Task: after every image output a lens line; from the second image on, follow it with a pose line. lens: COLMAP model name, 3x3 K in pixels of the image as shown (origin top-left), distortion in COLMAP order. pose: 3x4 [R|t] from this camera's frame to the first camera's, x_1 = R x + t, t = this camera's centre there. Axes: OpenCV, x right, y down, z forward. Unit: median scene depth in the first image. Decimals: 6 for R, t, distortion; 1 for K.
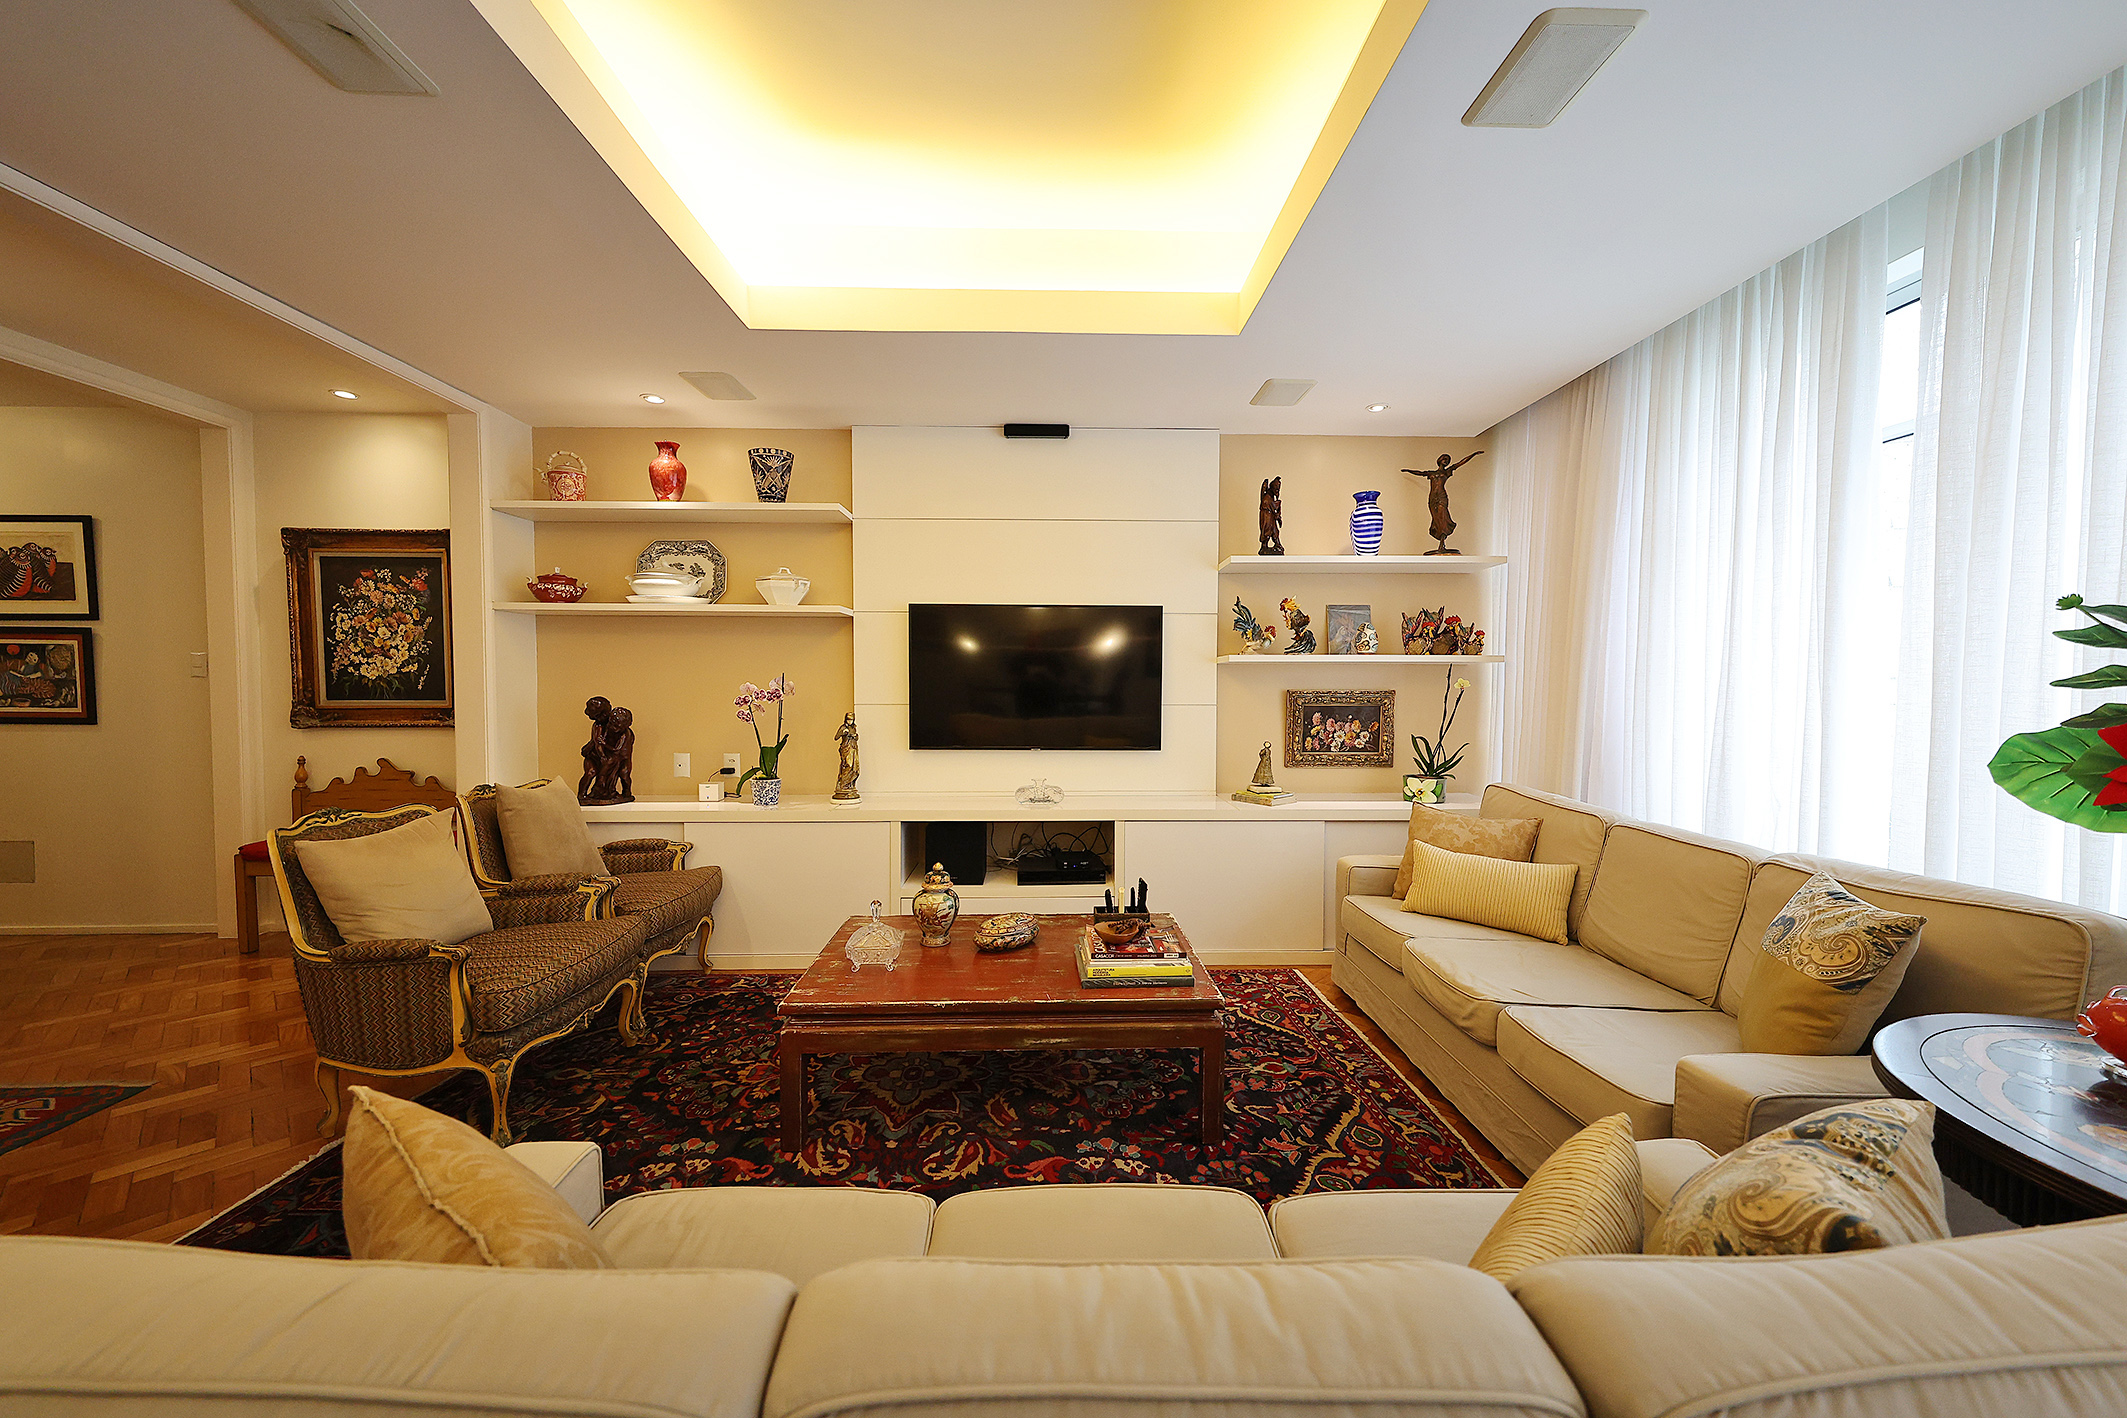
lens RADIAL K [[805.9, 0, 1069.9], [0, 805.9, 707.4], [0, 0, 1]] dist [0.000708, -0.000299]
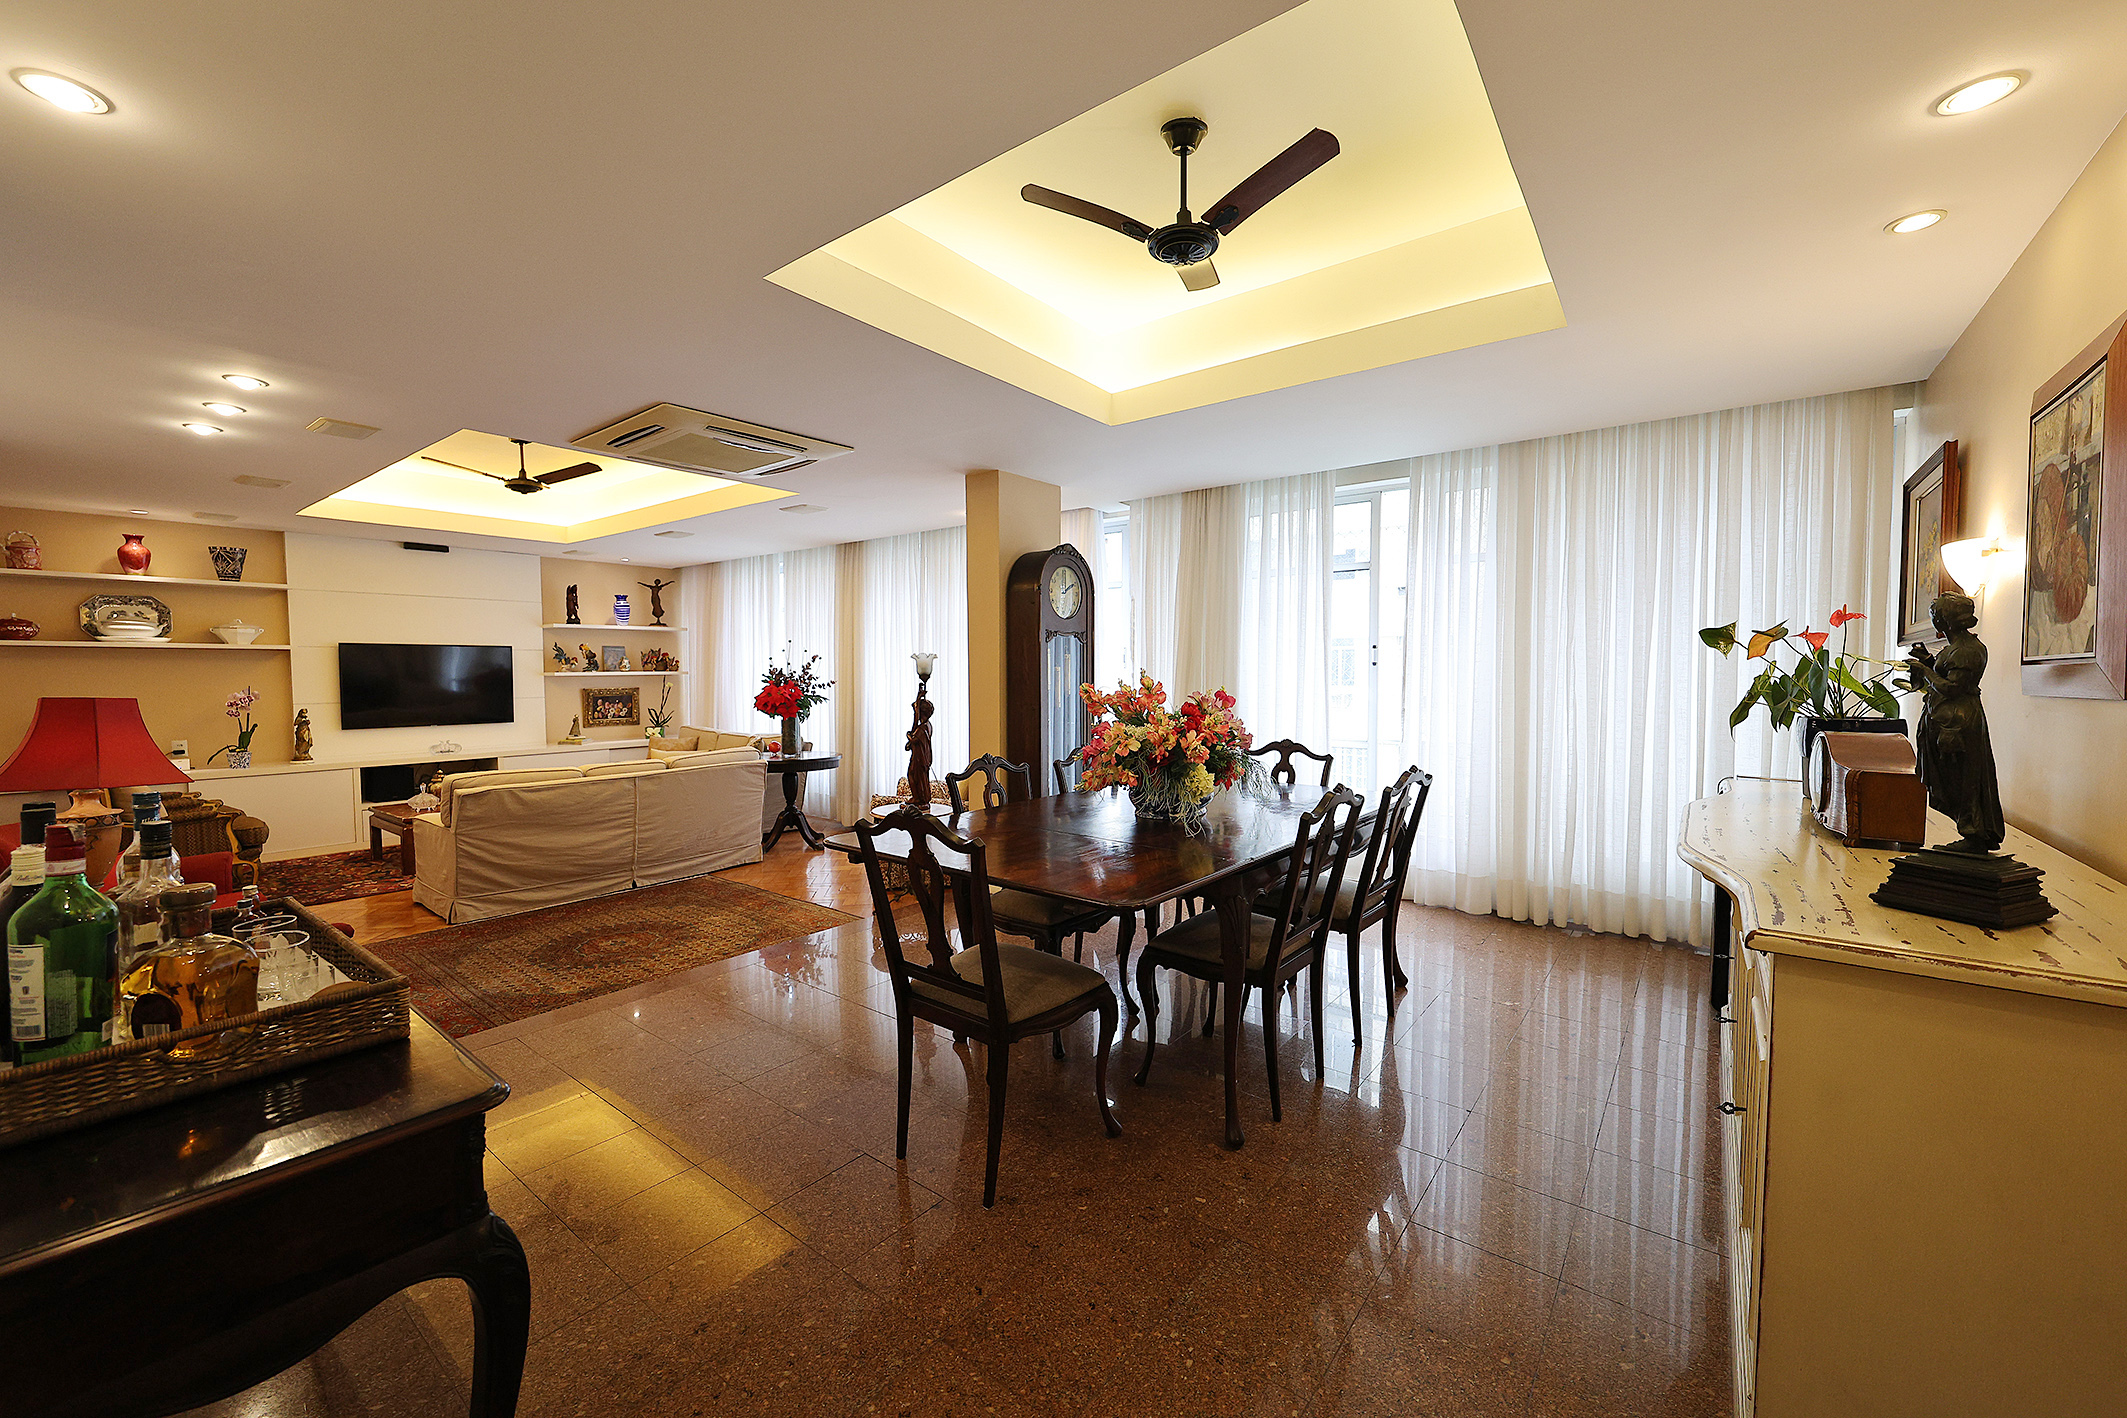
lens RADIAL K [[833.5, 0, 1059.8], [0, 833.5, 717.2], [0, 0, 1]] dist [0.003463, -0.001314]
pose [[0.649877, -0.049662, 0.758415, -0.560235], [0.024853, 0.998718, 0.044101, -0.013563], [-0.759633, -0.009812, 0.650278, -1.302613]]
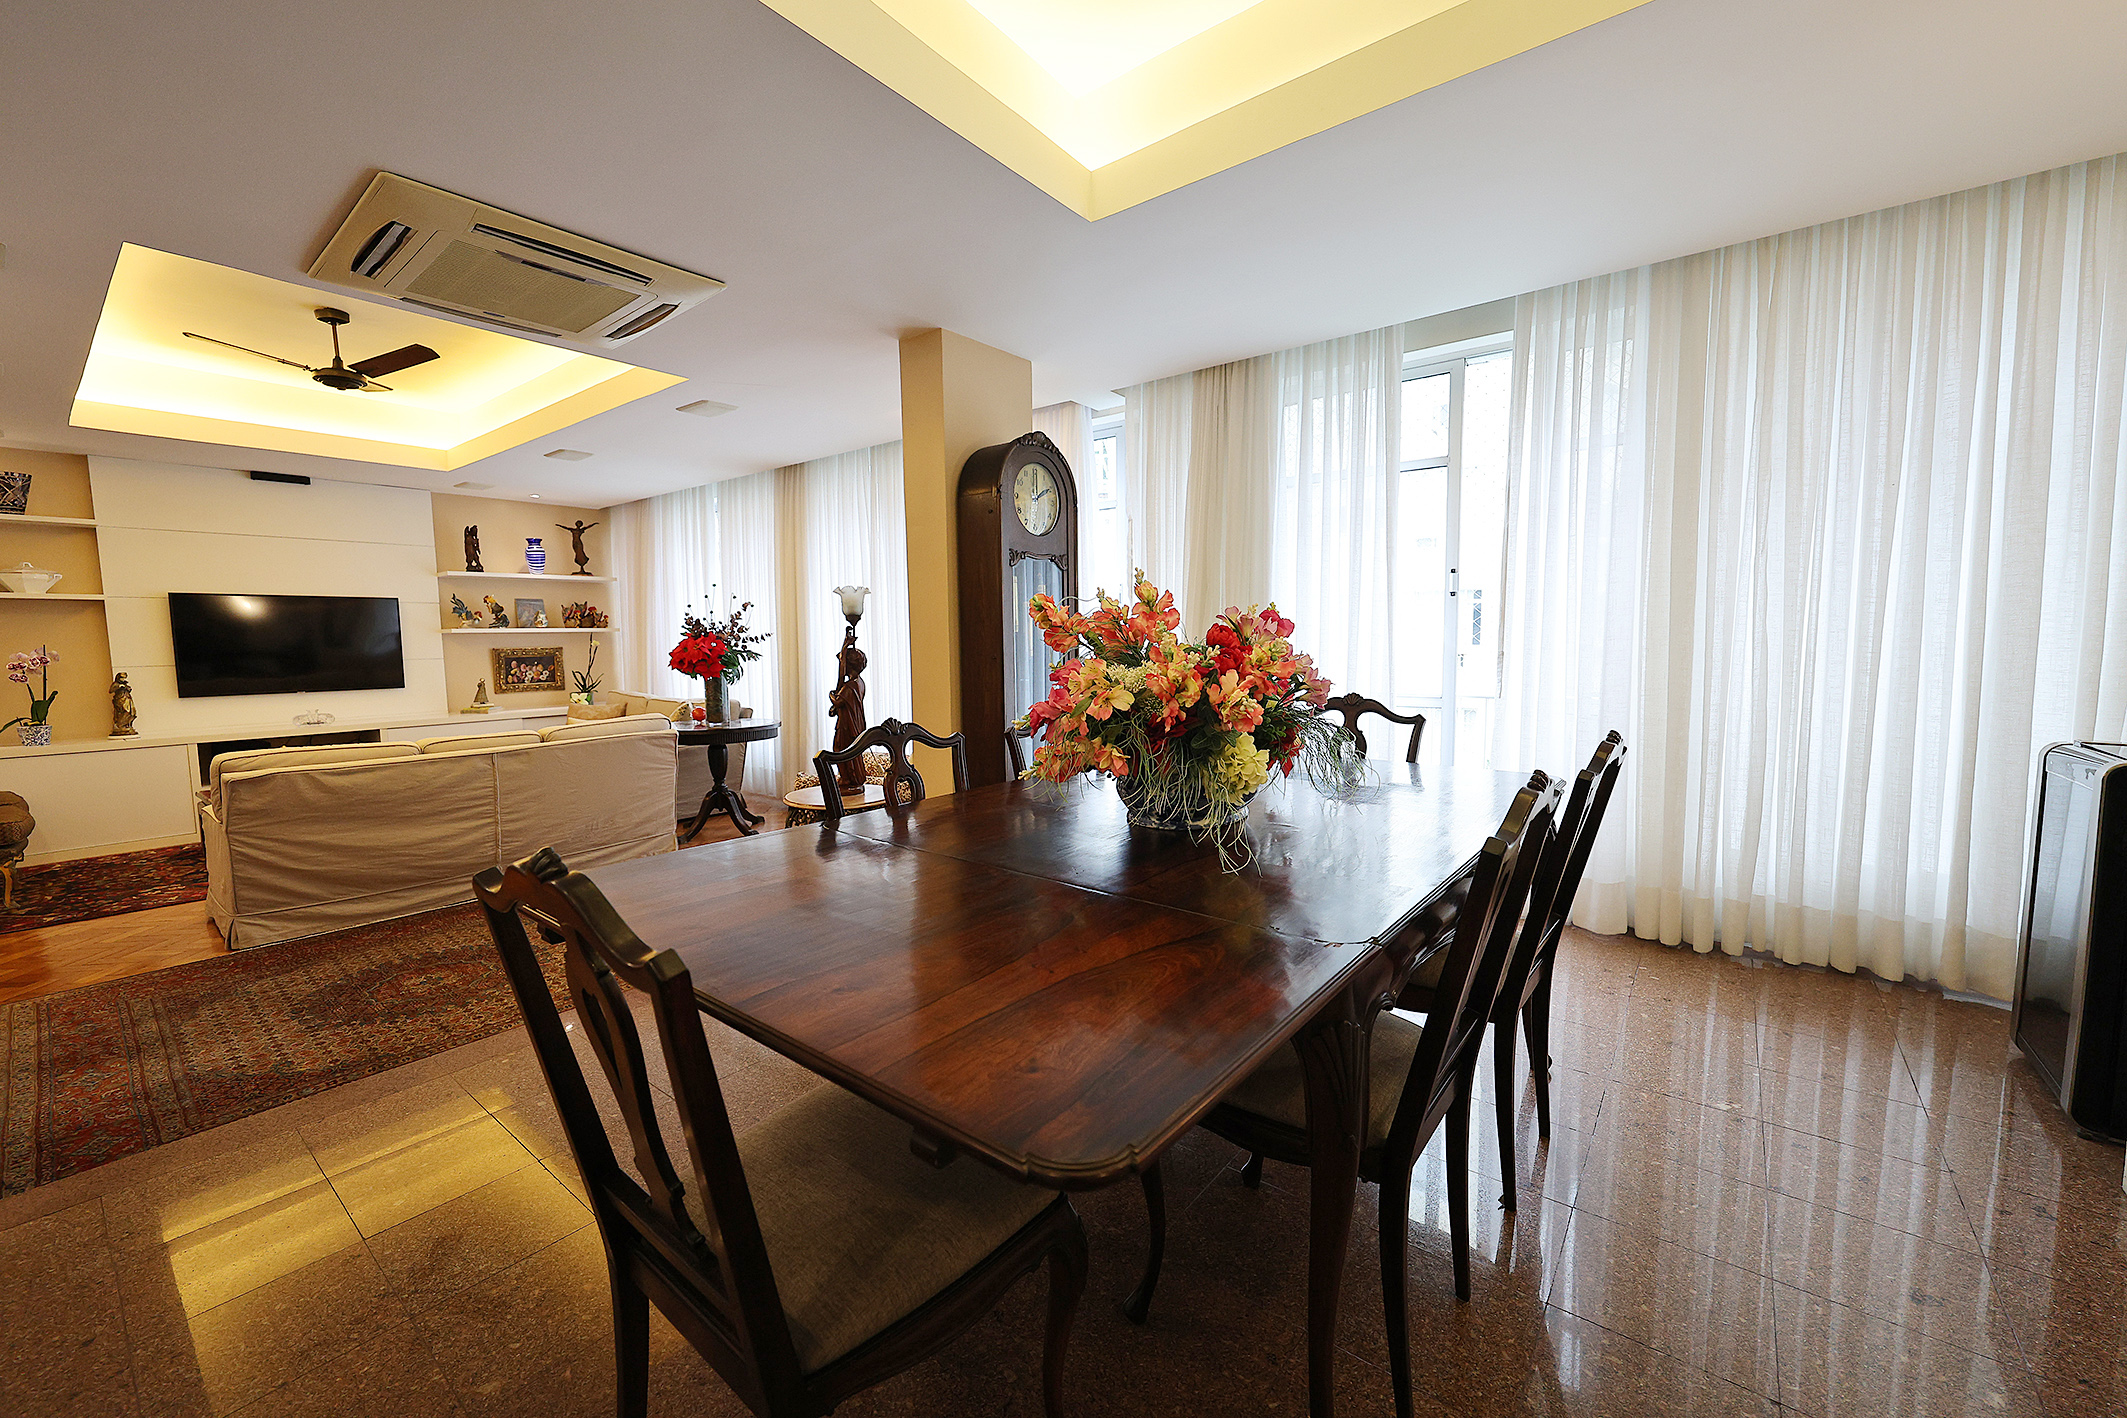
lens RADIAL K [[833.5, 0, 1068.8], [0, 833.5, 713.1], [0, 0, 1]] dist [0.003463, -0.001314]
pose [[0.643711, -0.083732, 0.760674, -0.317888], [0.034117, 0.996148, 0.080780, 0.014533], [-0.764508, -0.026047, 0.644088, -1.136961]]
